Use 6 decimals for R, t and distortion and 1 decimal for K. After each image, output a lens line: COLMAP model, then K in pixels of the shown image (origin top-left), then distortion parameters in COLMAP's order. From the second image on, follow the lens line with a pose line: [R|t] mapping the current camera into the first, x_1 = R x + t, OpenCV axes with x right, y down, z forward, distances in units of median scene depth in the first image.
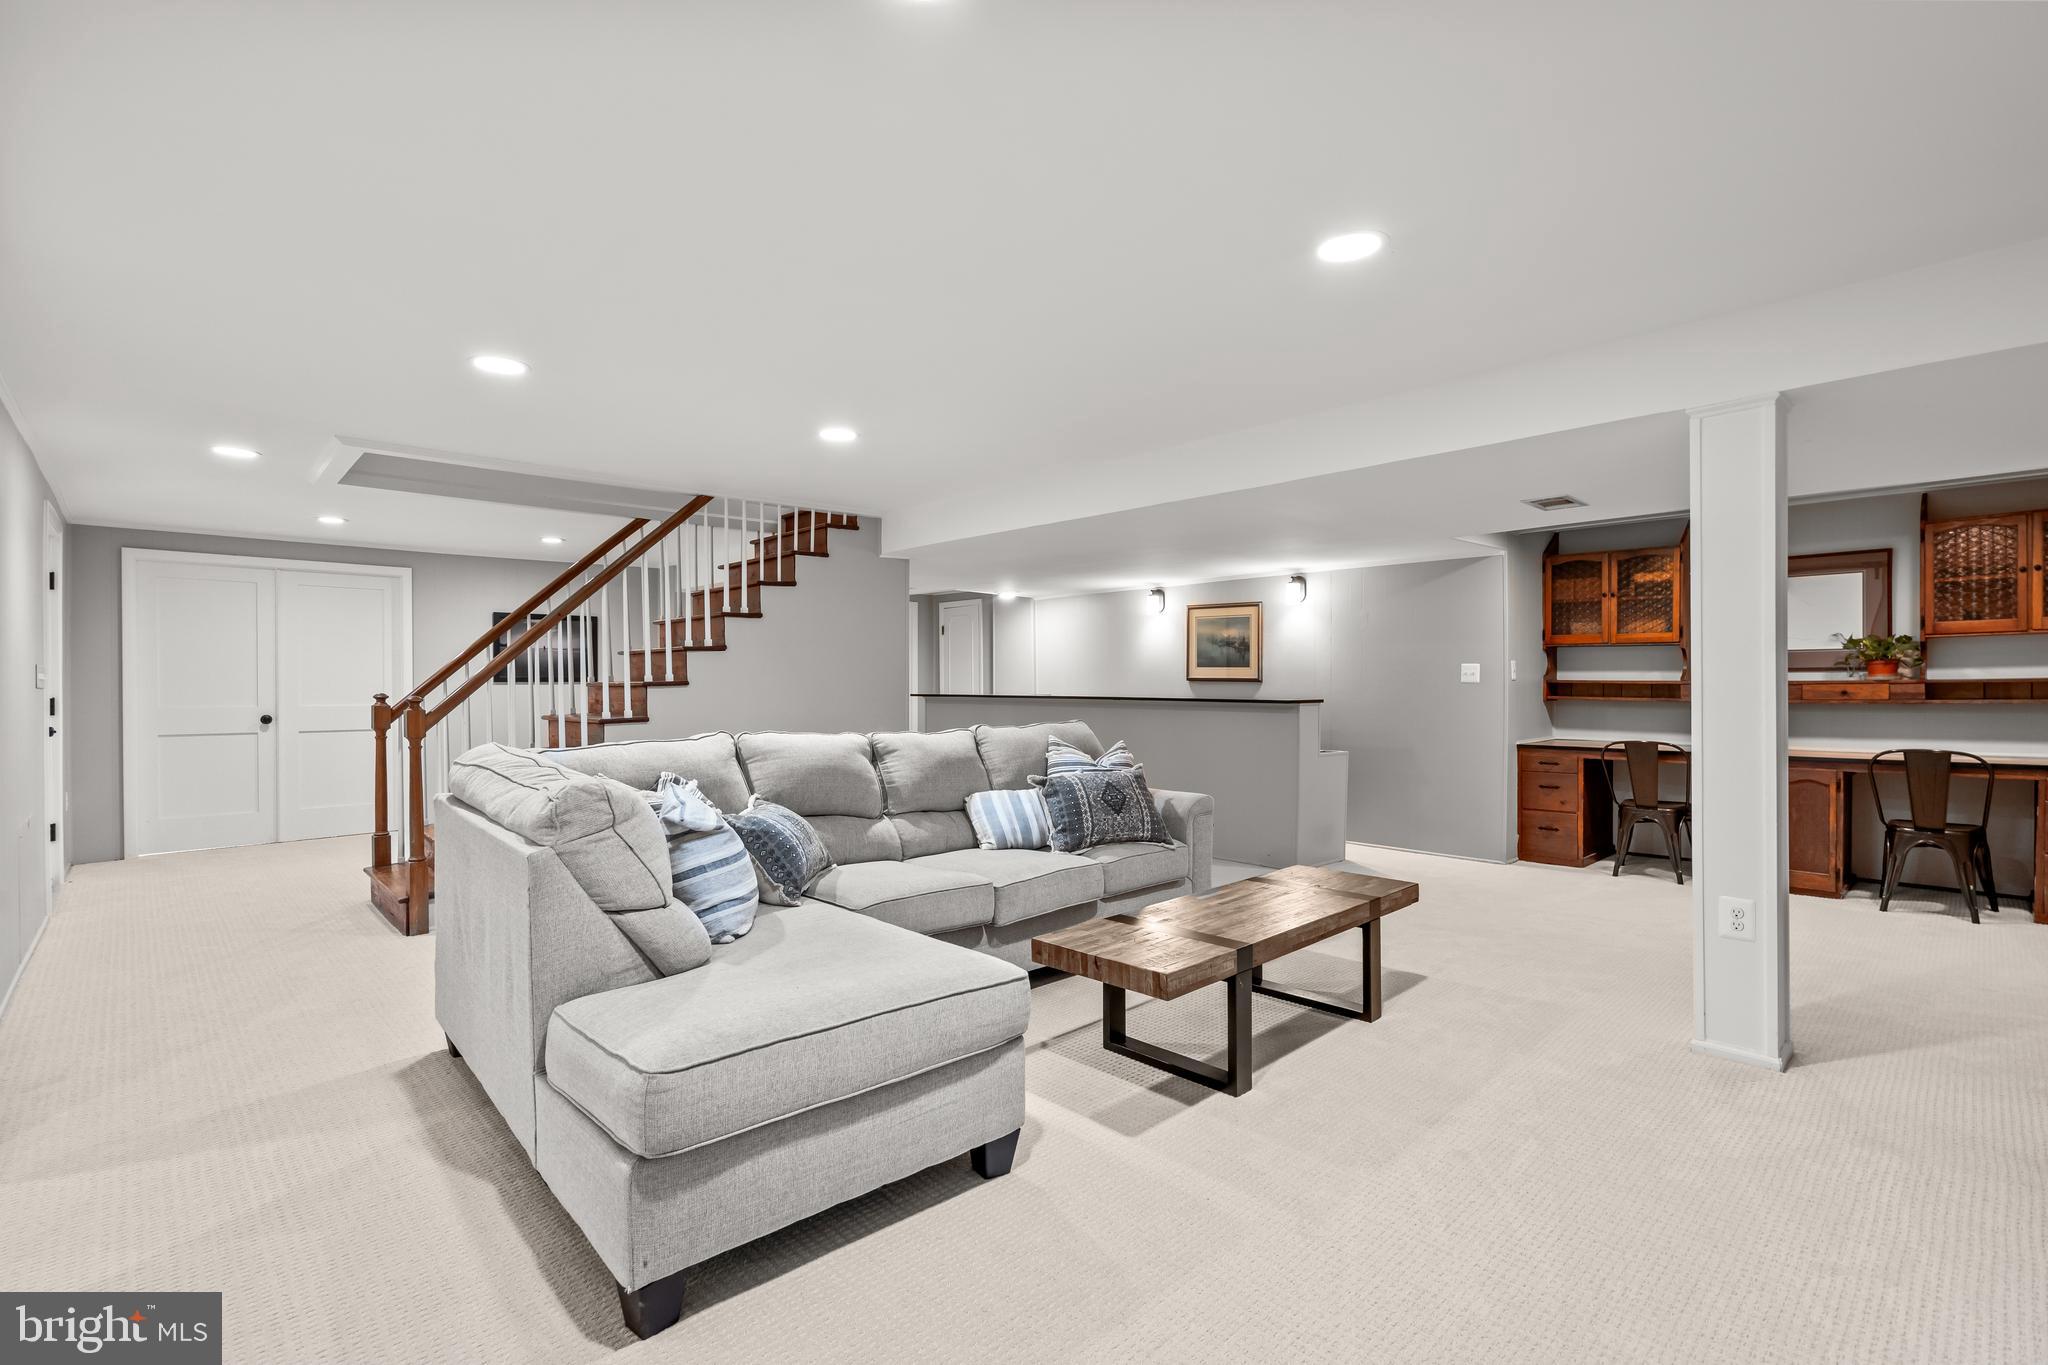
lens RADIAL K [[919.7, 0, 1002.1], [0, 919.7, 685.1], [0, 0, 1]] dist [-0.005556, 0.000003]
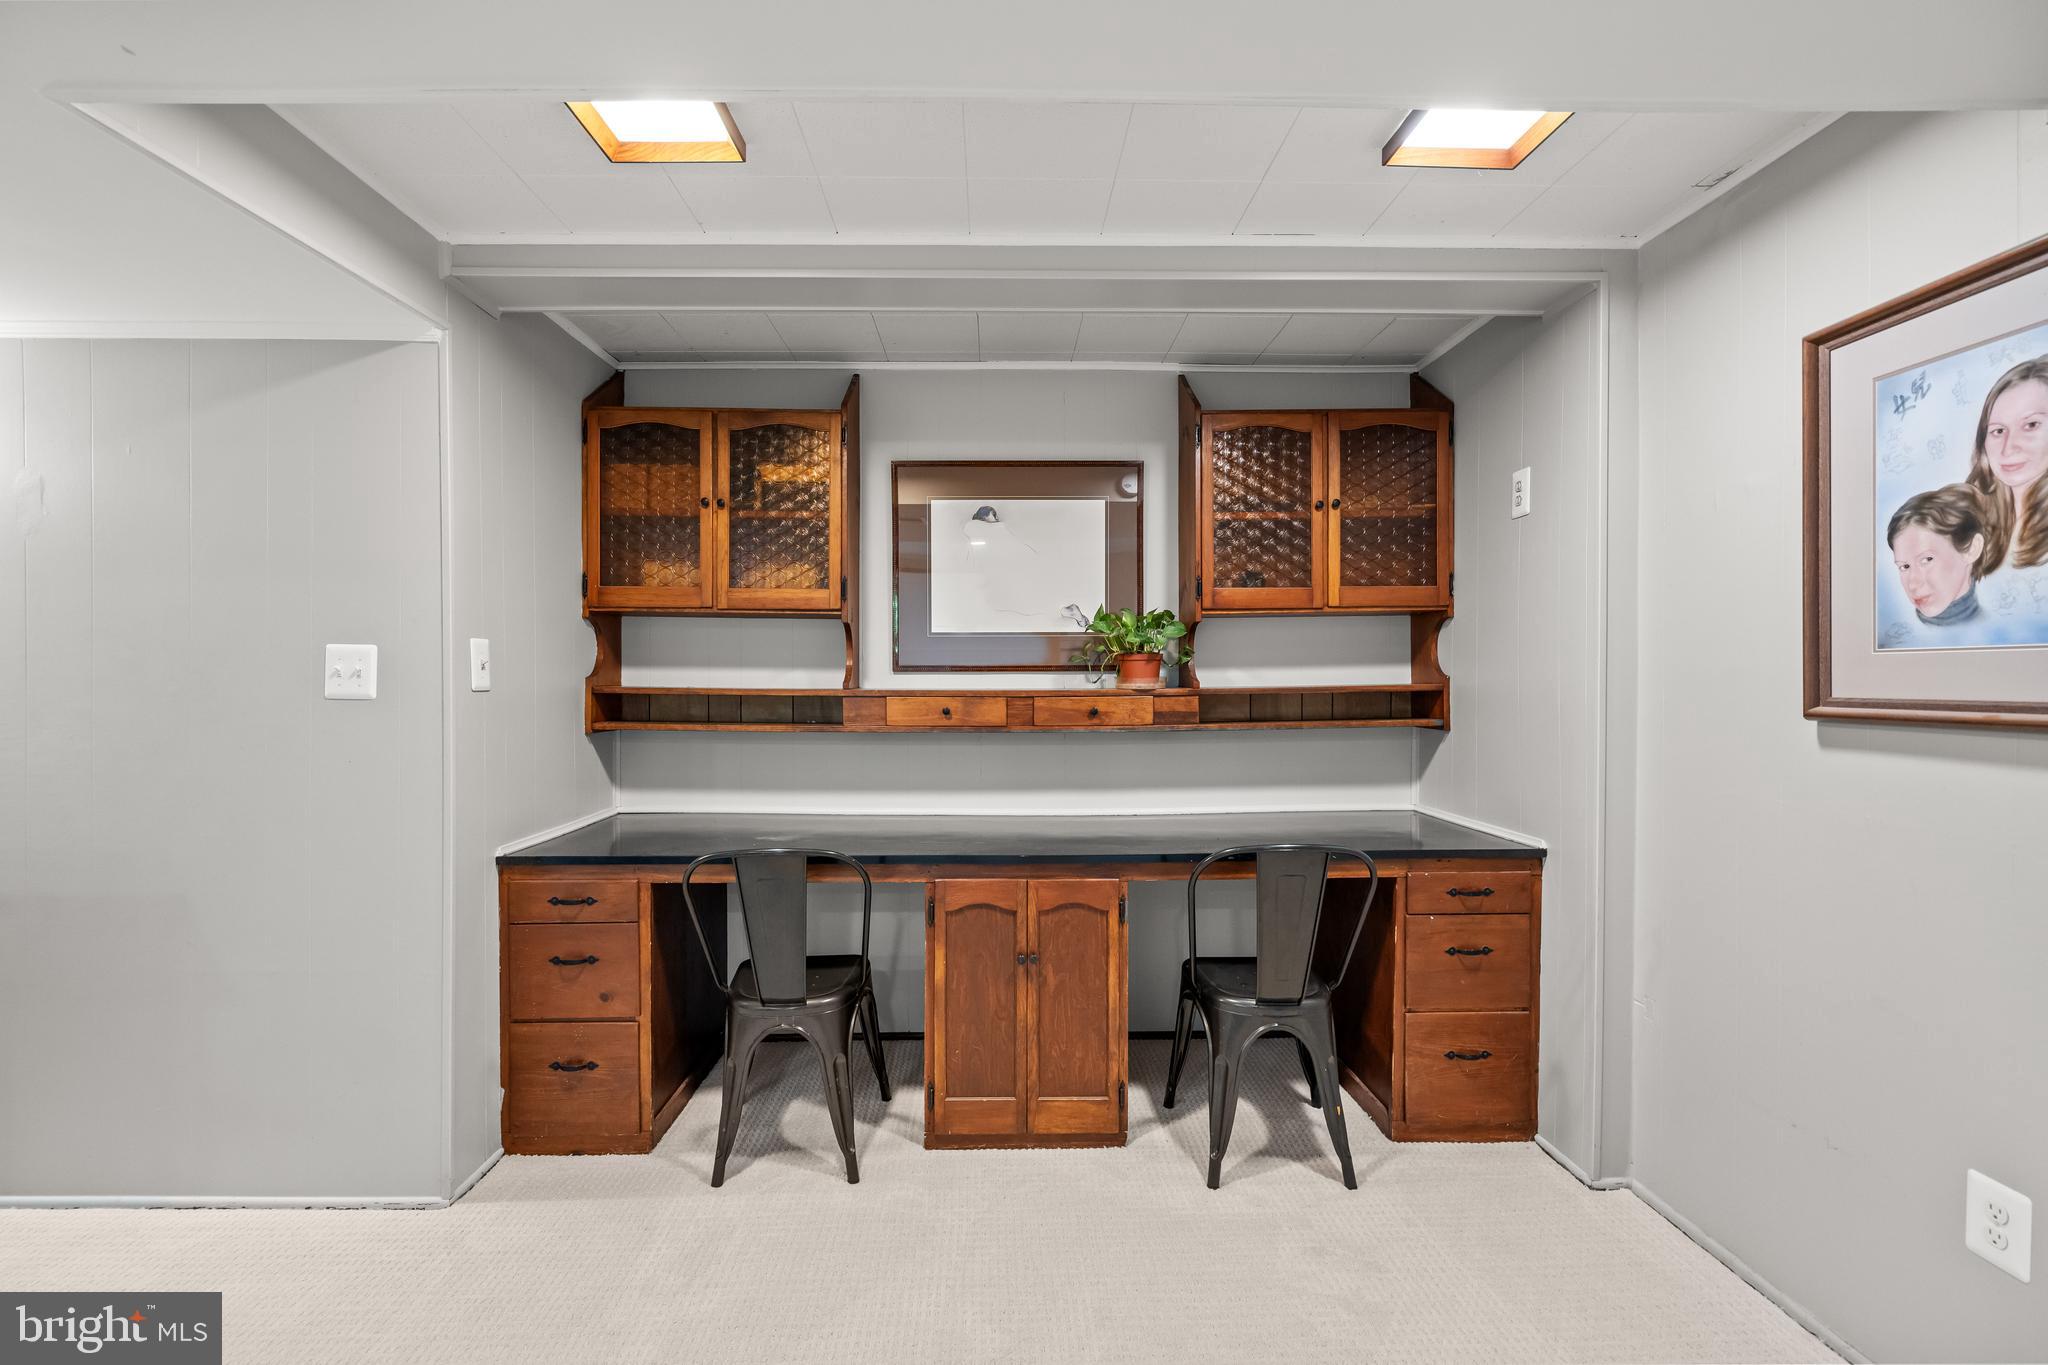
lens RADIAL K [[934.9, 0, 1033.6], [0, 934.9, 682.7], [0, 0, 1]] dist [-0.001916, -0.000238]
pose [[0.640945, -0.004843, 0.767571, 0.416588], [-0.000052, 0.999980, 0.006353, -0.011241], [-0.767587, -0.004112, 0.640932, 0.593297]]
